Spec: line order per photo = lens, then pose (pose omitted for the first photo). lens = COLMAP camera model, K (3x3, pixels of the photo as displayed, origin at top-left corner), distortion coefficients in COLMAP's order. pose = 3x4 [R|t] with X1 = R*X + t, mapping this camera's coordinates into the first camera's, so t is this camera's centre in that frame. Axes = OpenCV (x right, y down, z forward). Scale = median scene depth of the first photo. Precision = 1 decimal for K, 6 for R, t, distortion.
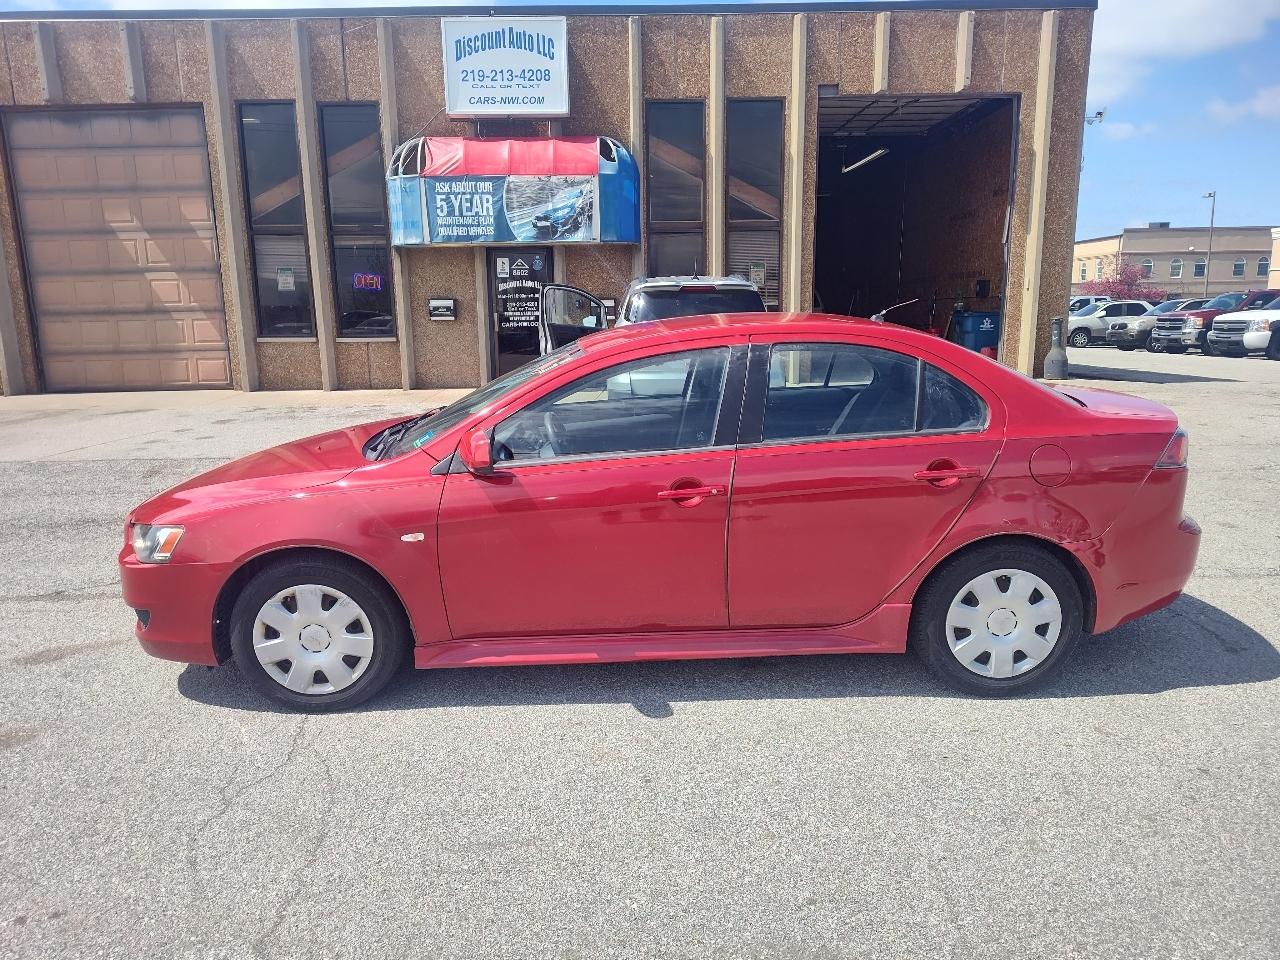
lens RADIAL K [[872.7, 0, 647.4], [0, 872.7, 496.1], [0, 0, 1]] dist [0.054127, -0.064459]
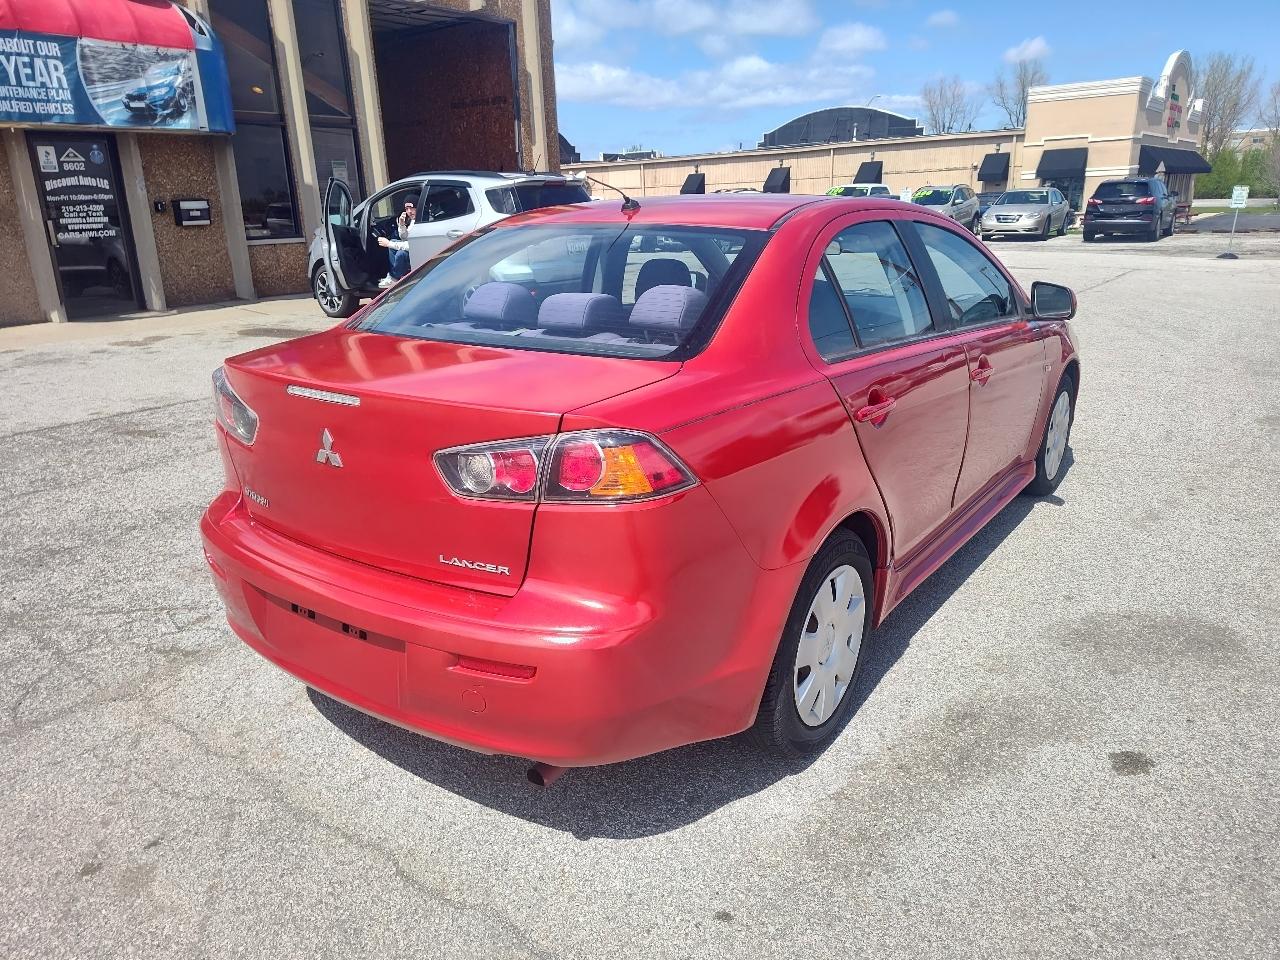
lens RADIAL K [[882.4, 0, 646.9], [0, 882.4, 495.1], [0, 0, 1]] dist [0.005582, -0.004099]
pose [[0.621600, -0.251328, 0.741922, -0.520261], [0.186382, 0.967384, 0.171549, -0.014208], [-0.760838, 0.031646, 0.648169, 0.124441]]
